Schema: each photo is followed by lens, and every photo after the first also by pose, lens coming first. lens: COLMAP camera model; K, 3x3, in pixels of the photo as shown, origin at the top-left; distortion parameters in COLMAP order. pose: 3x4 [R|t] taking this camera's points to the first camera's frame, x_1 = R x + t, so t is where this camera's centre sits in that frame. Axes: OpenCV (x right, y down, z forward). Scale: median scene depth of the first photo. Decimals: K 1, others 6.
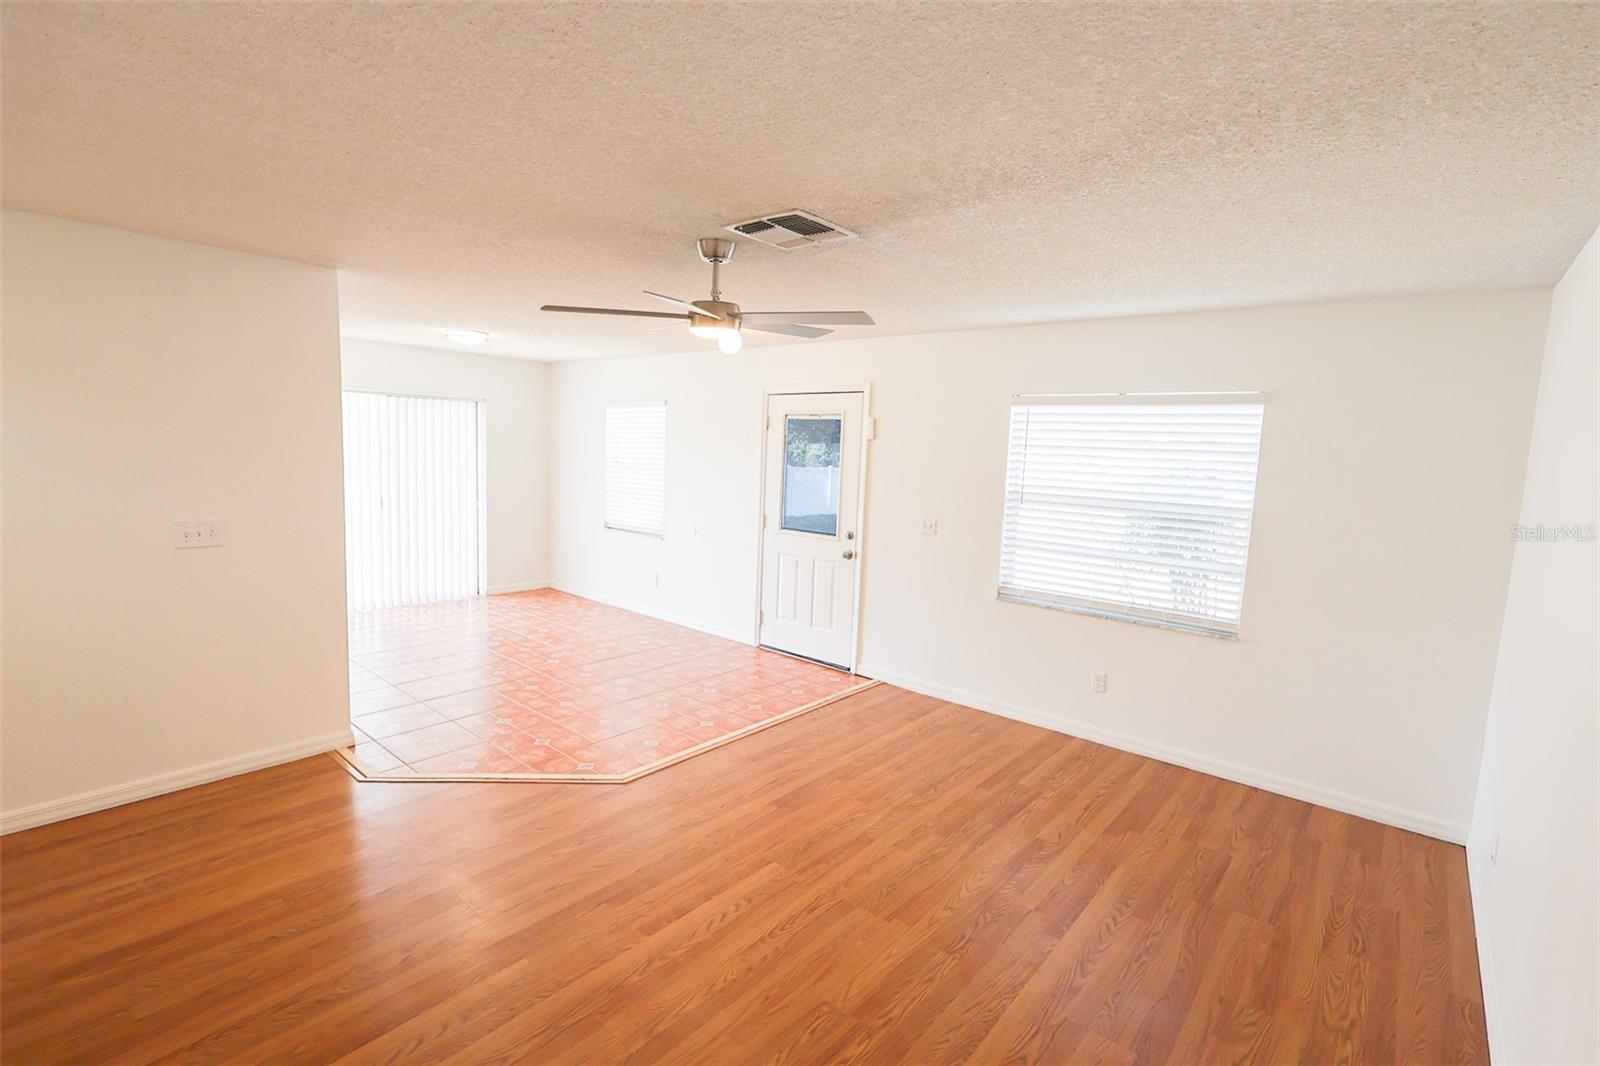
lens RADIAL K [[735.0, 0, 798.5], [0, 735.0, 532.9], [0, 0, 1]] dist [0.001950, 0.000882]
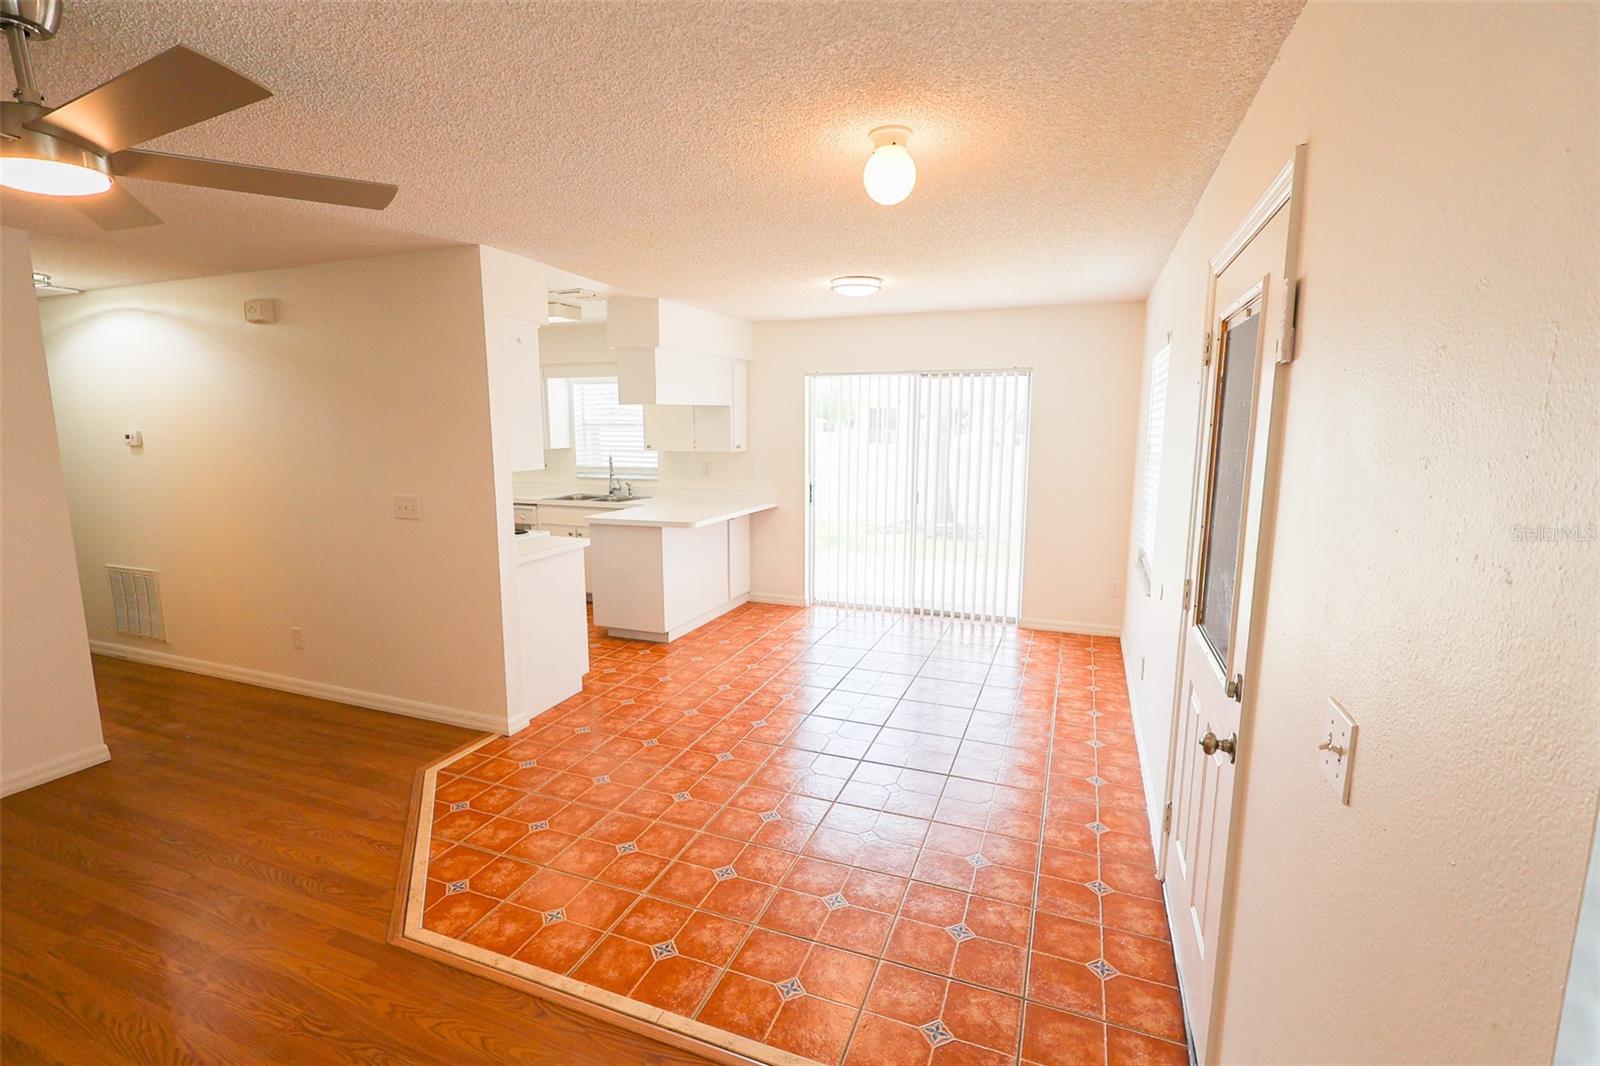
lens RADIAL K [[735.0, 0, 791.5], [0, 735.0, 534.1], [0, 0, 1]] dist [0.001950, 0.000882]
pose [[0.319045, 0.104674, -0.941941, 0.355438], [-0.101493, 0.991940, 0.075854, -0.078603], [0.942289, 0.071399, 0.327098, 0.879575]]
